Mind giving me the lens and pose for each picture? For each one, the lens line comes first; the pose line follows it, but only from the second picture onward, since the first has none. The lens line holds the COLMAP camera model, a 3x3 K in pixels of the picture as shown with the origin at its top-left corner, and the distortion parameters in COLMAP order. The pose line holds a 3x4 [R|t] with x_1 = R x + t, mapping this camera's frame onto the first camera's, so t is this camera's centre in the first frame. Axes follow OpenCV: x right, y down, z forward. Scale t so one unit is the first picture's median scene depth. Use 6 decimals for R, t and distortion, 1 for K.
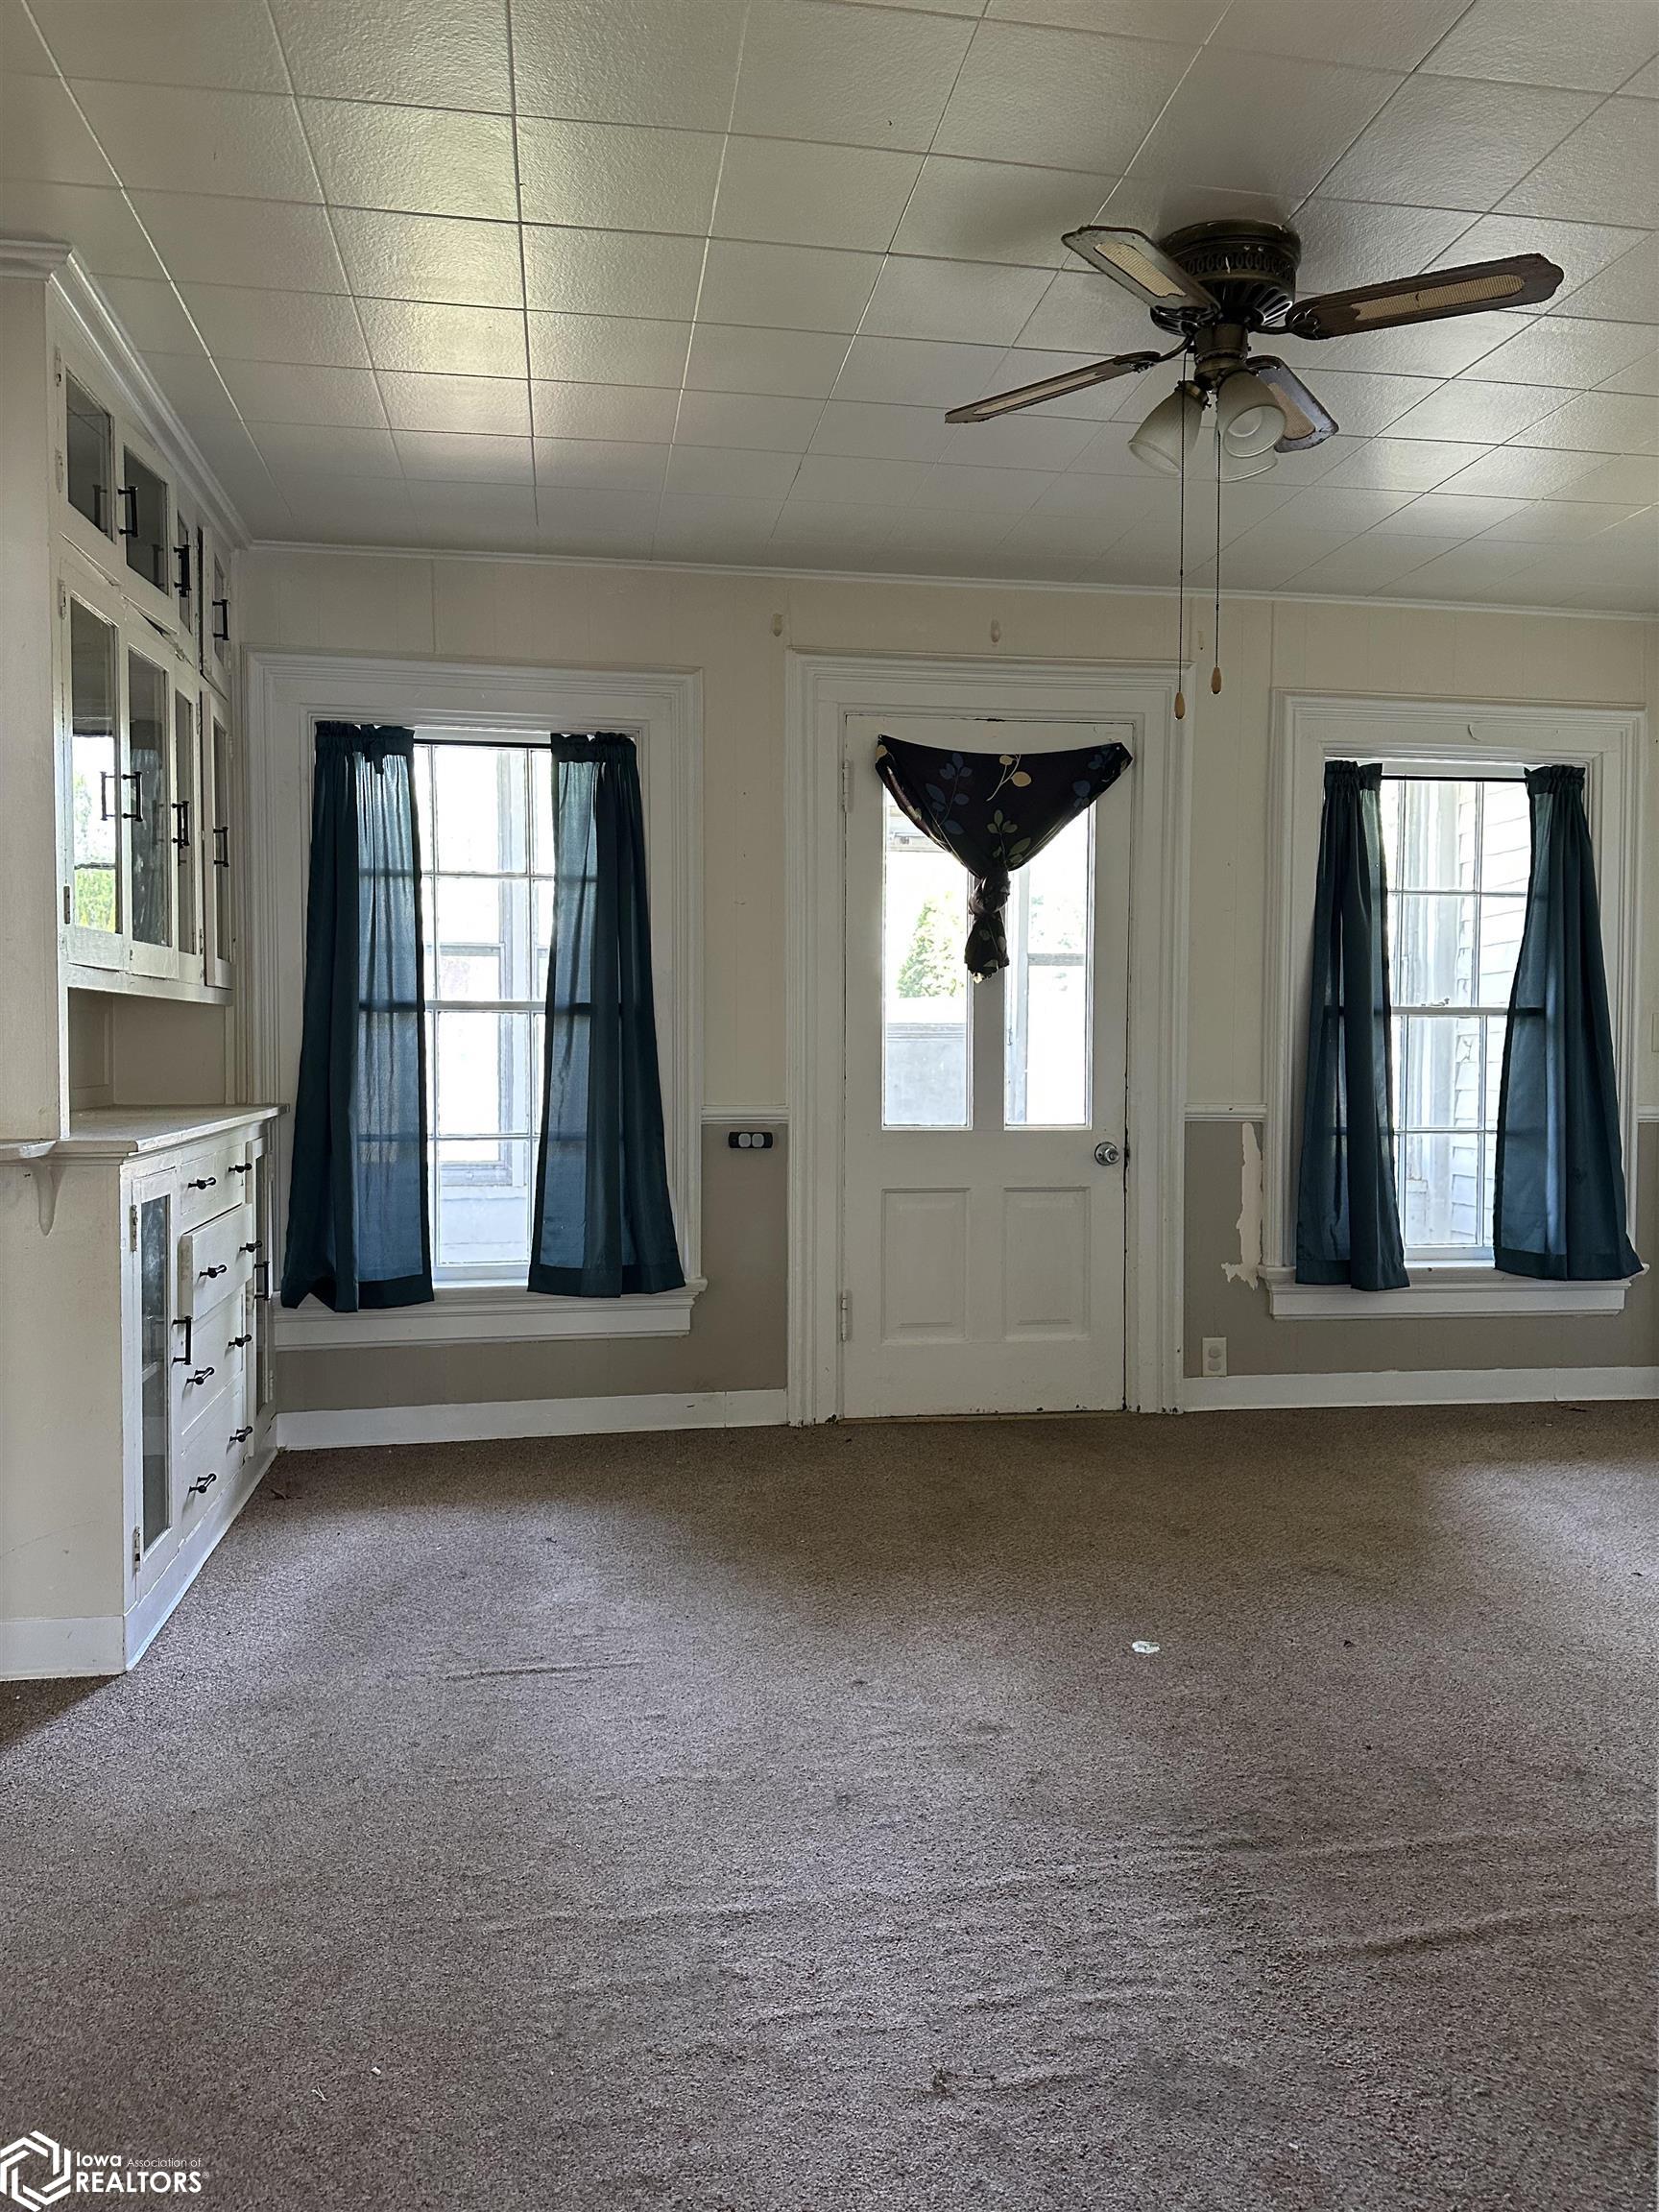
lens RADIAL K [[1580.5, 0, 840.5], [0, 1580.5, 1101.0], [0, 0, 1]] dist [0.087254, -0.098428]
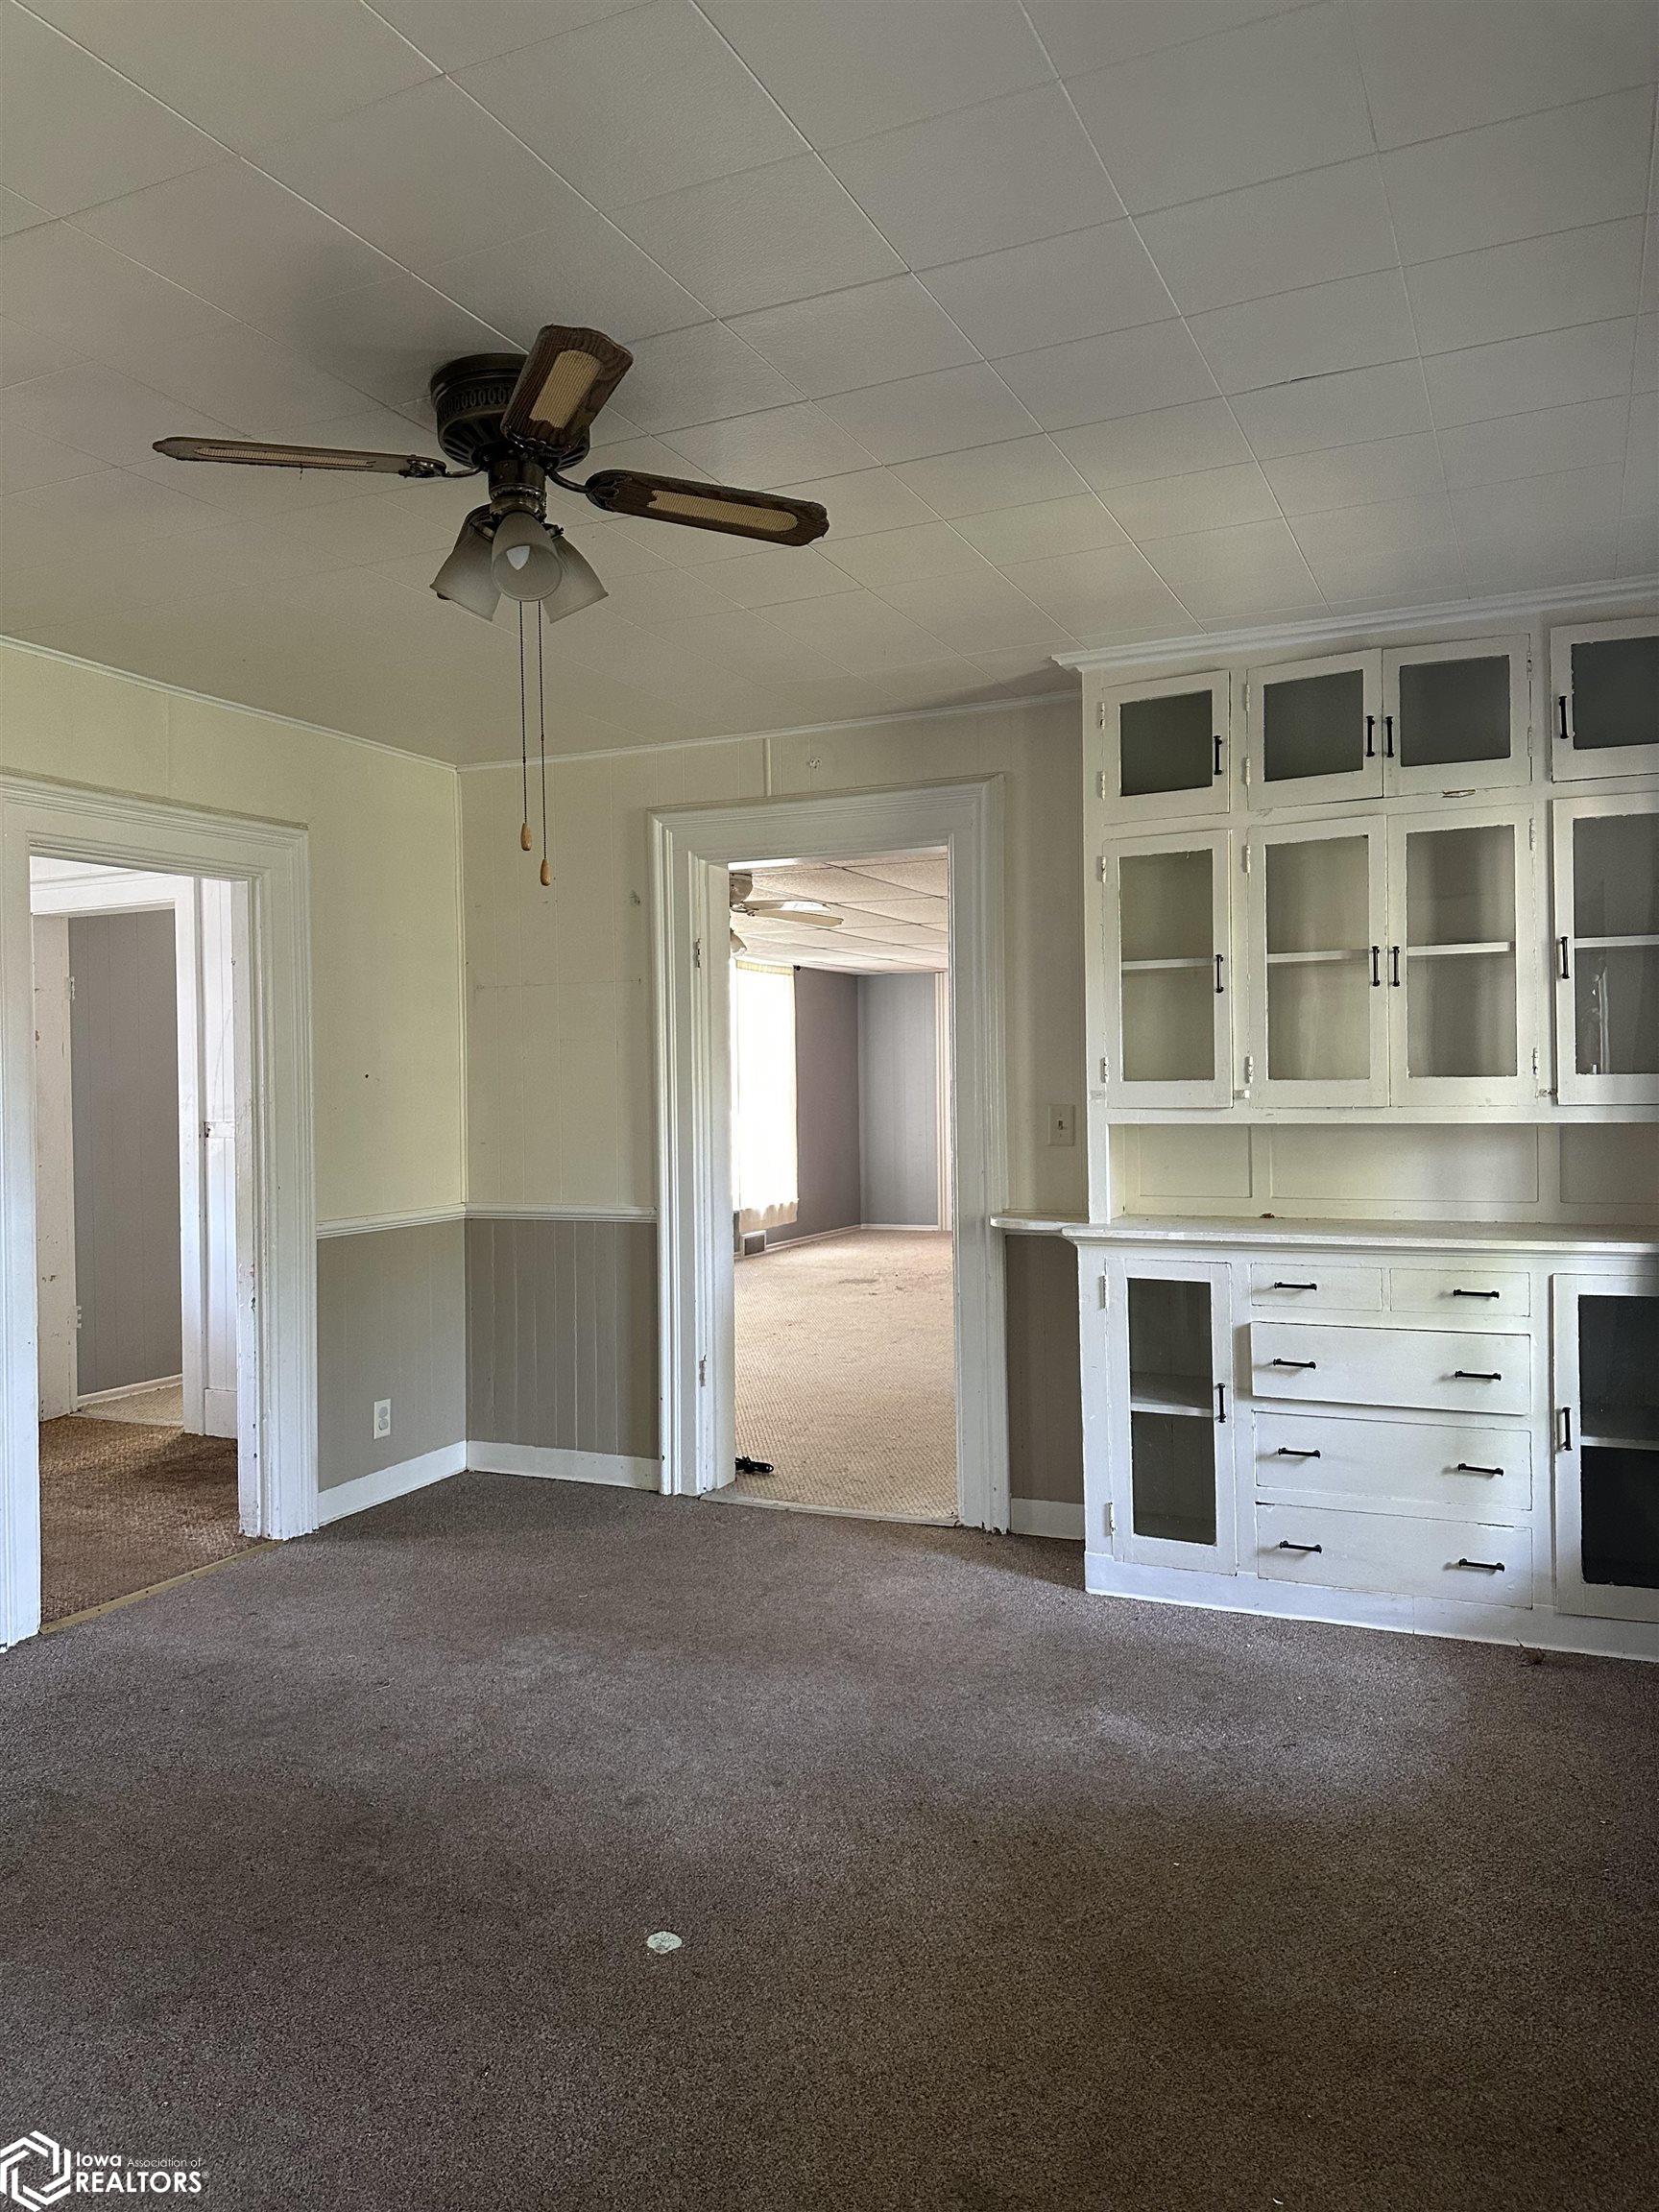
lens RADIAL K [[1580.5, 0, 843.3], [0, 1580.5, 1106.0], [0, 0, 1]] dist [0.087254, -0.098428]
pose [[-0.577167, 0.021605, -0.816341, 0.775354], [-0.013346, 0.999267, 0.035882, -0.124557], [0.816517, 0.031605, -0.576455, 1.470006]]
